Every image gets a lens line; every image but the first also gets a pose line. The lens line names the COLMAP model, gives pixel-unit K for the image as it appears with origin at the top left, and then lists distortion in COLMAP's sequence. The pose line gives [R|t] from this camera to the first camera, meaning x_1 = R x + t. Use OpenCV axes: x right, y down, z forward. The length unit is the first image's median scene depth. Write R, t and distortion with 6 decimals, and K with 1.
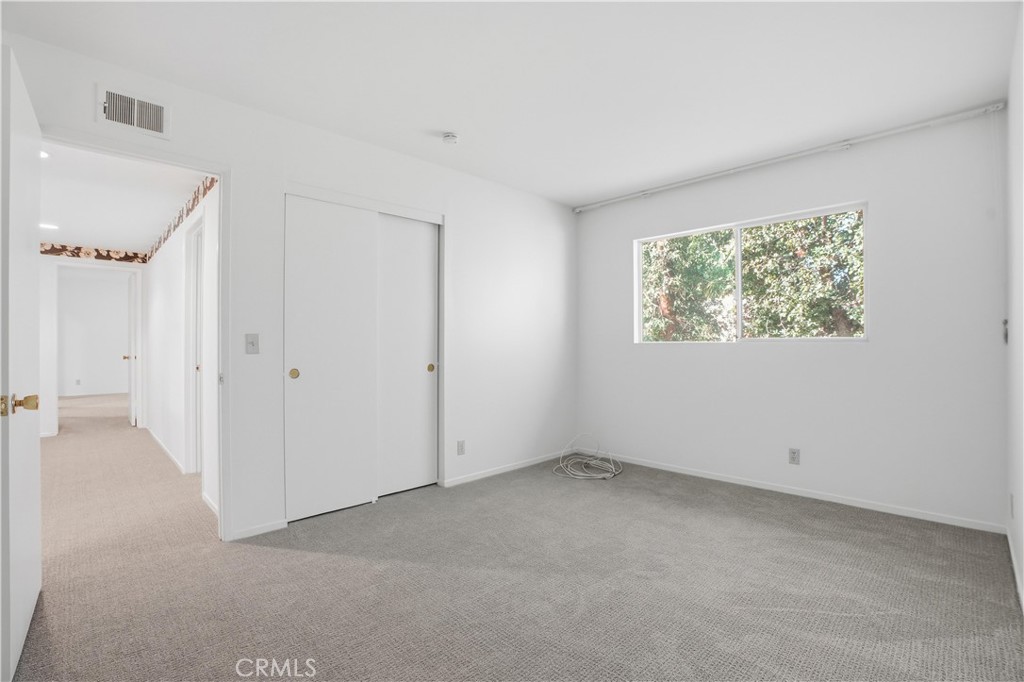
lens RADIAL K [[473.2, 0, 511.1], [0, 473.2, 343.8], [0, 0, 1]] dist [-0.072793, 0.026689]
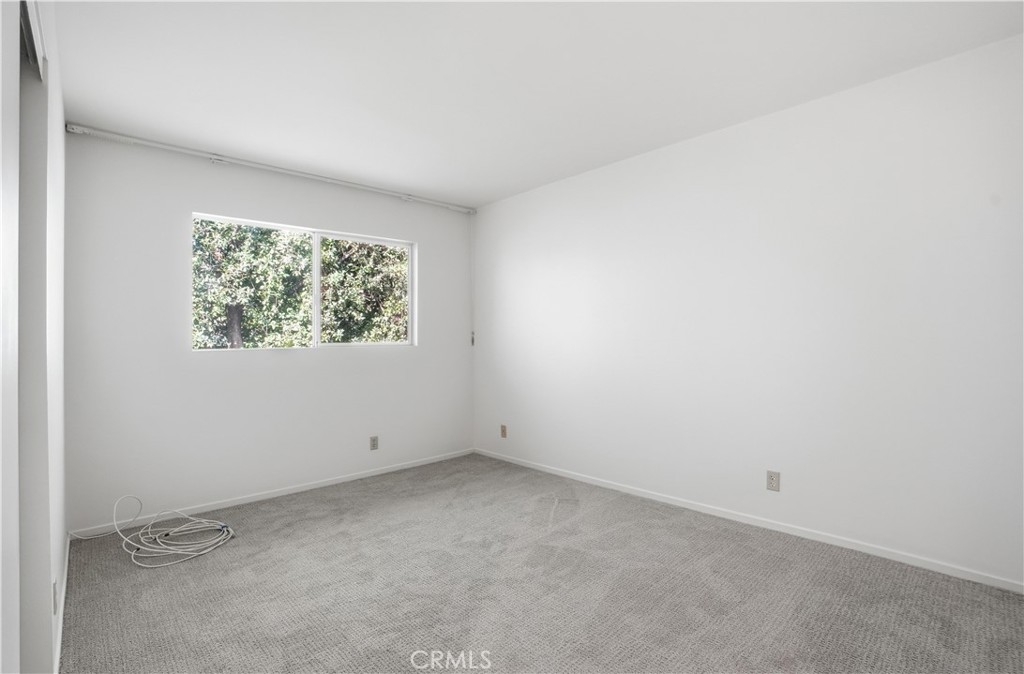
lens RADIAL K [[466.9, 0, 509.1], [0, 466.9, 335.1], [0, 0, 1]] dist [-0.002179, -0.000145]
pose [[0.048048, 0.019116, 0.998662, -0.652870], [0.024123, 0.999503, -0.020293, 0.000672], [-0.998554, 0.025066, 0.047563, 0.686275]]
